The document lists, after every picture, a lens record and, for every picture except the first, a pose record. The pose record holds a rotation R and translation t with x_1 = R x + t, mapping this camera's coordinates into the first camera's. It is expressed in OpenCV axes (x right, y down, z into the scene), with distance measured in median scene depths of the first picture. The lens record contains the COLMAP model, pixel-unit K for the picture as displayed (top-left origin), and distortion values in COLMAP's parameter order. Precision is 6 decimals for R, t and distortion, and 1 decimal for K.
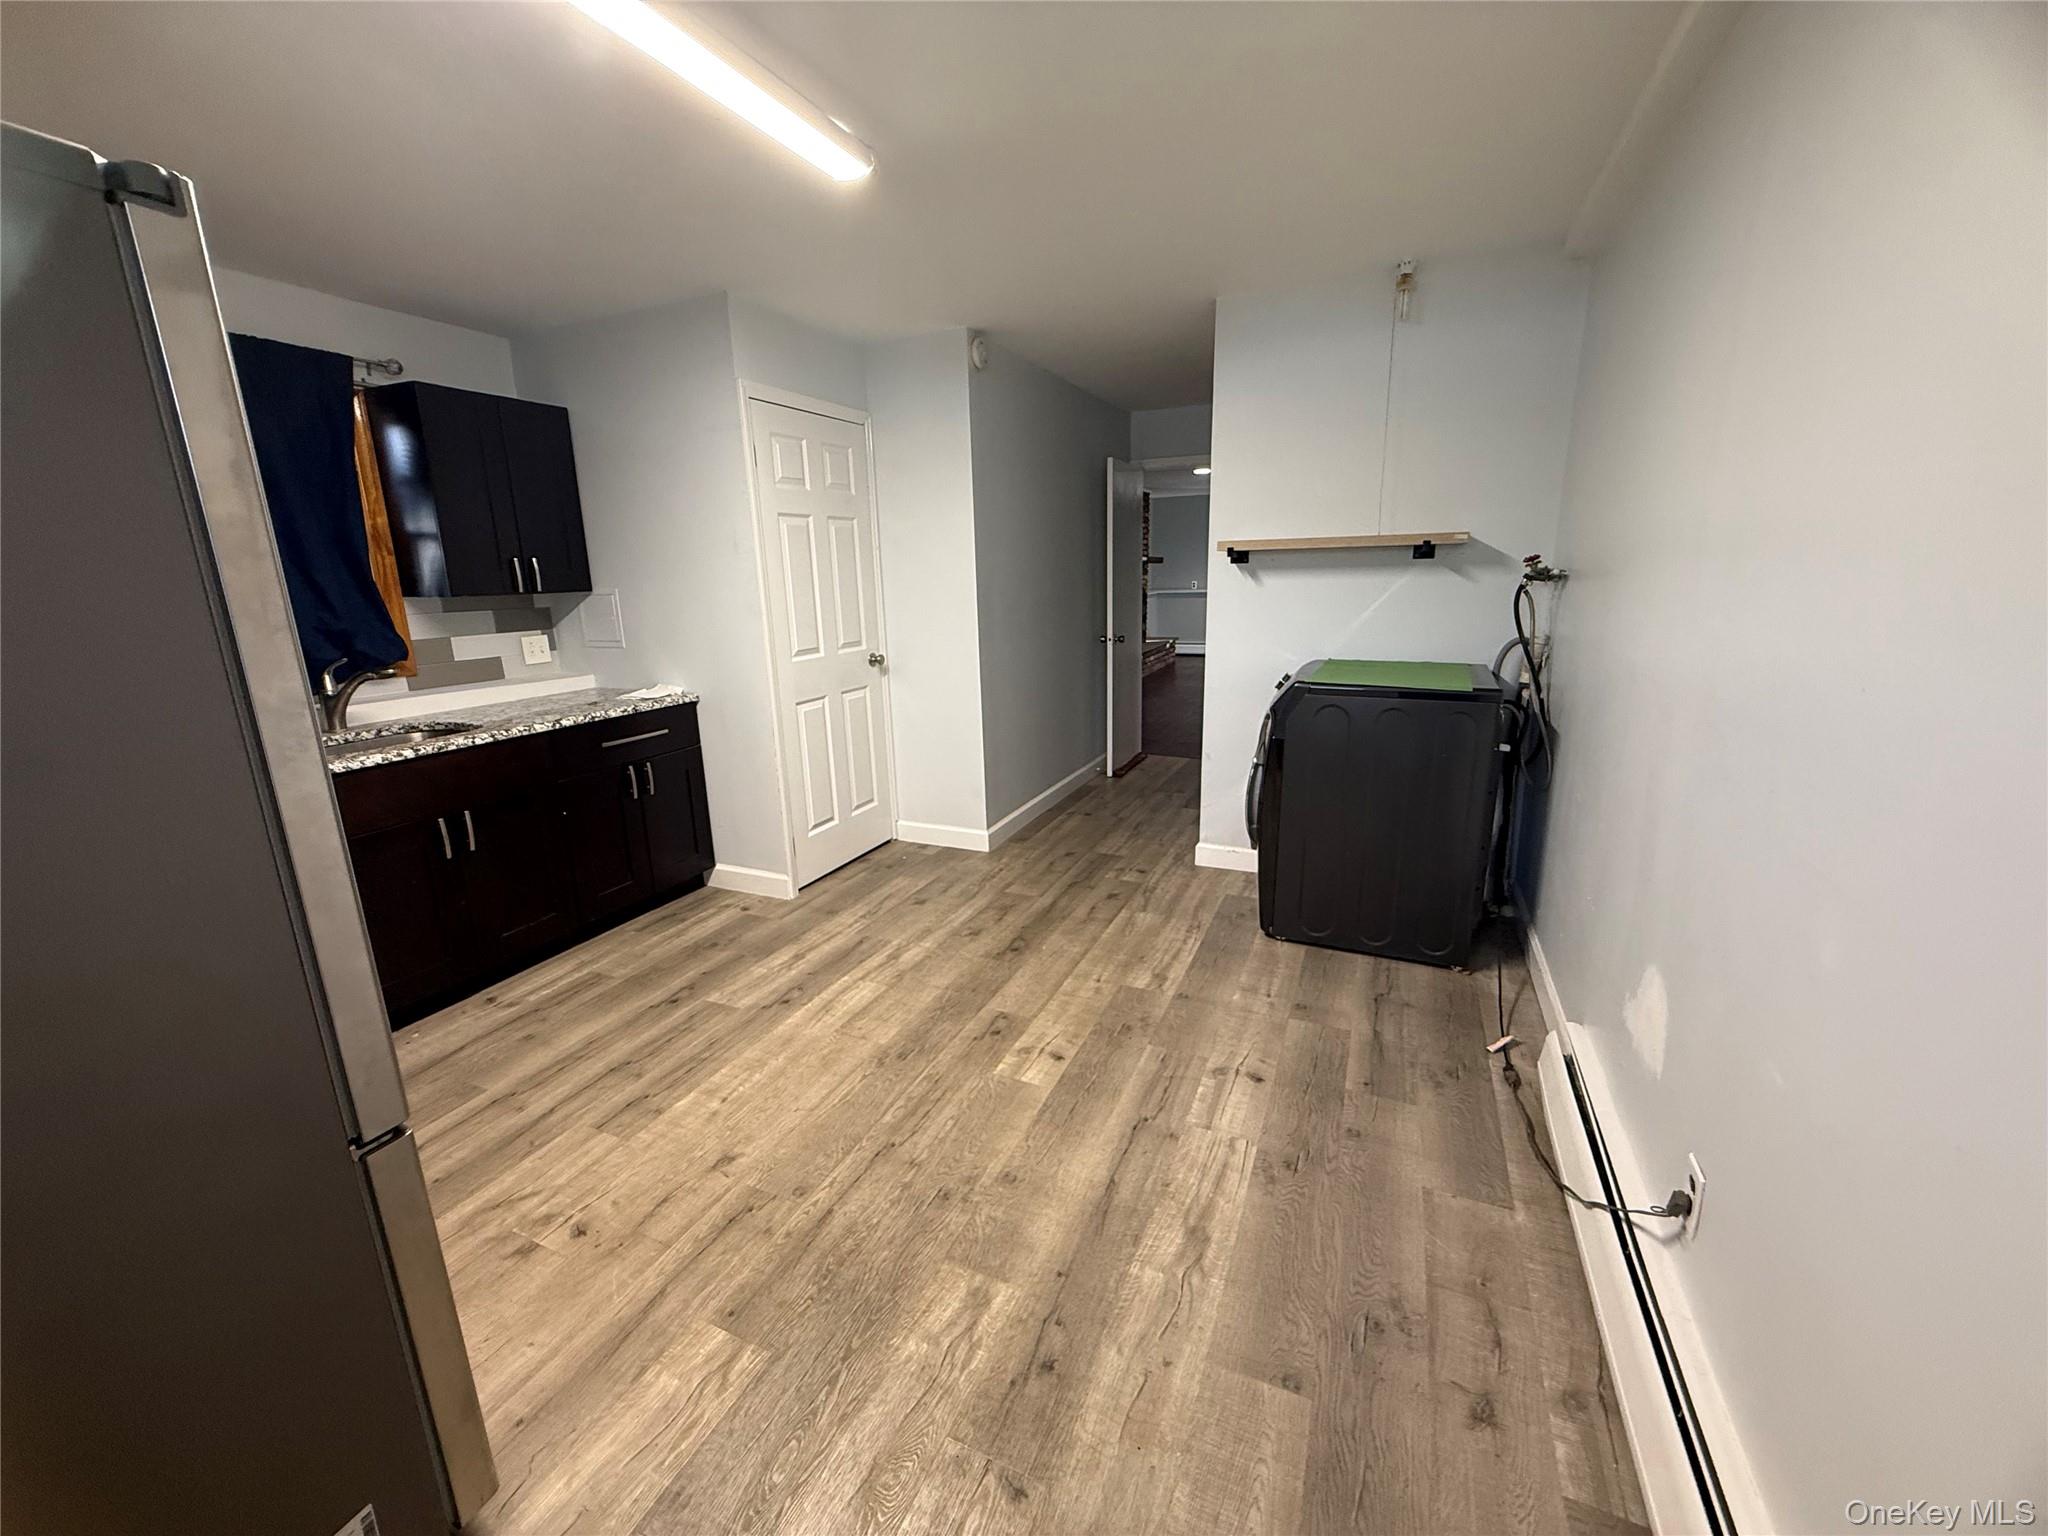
lens RADIAL K [[814.0, 0, 1022.9], [0, 814.0, 768.0], [0, 0, 1]] dist [-0.001543, 0.000290]
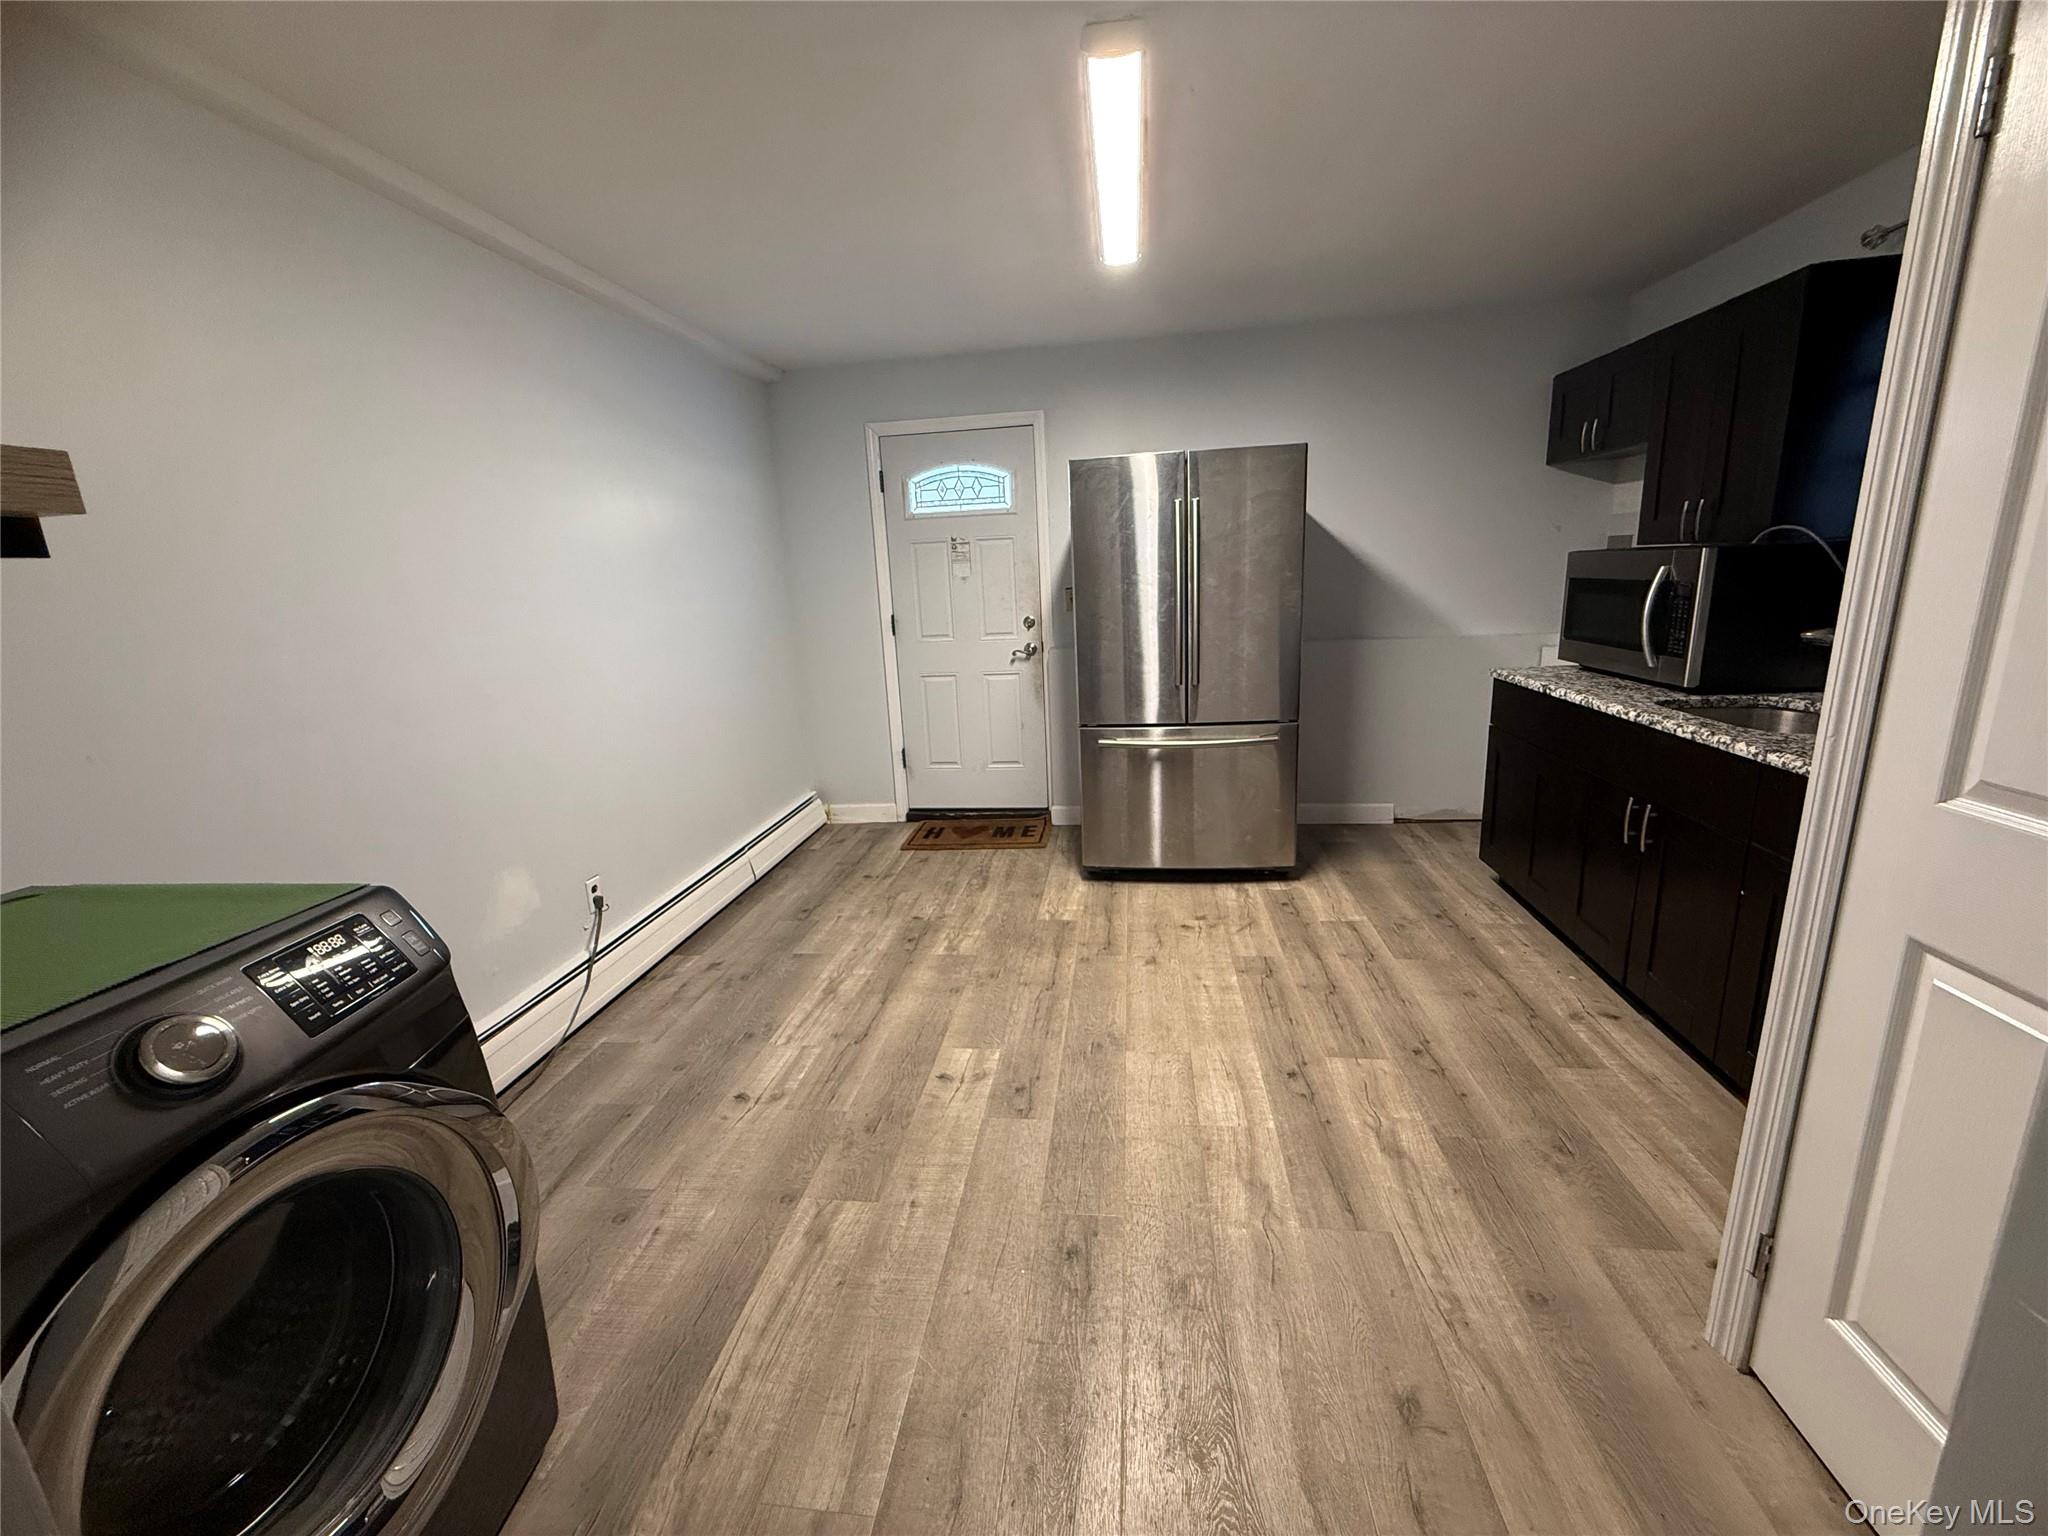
lens RADIAL K [[814.0, 0, 1022.3], [0, 814.0, 765.7], [0, 0, 1]] dist [-0.001543, 0.000290]
pose [[-0.954535, 0.140717, -0.262796, 0.154636], [0.005563, 0.889827, 0.456265, -0.408481], [0.298047, 0.434059, -0.850153, 1.678158]]
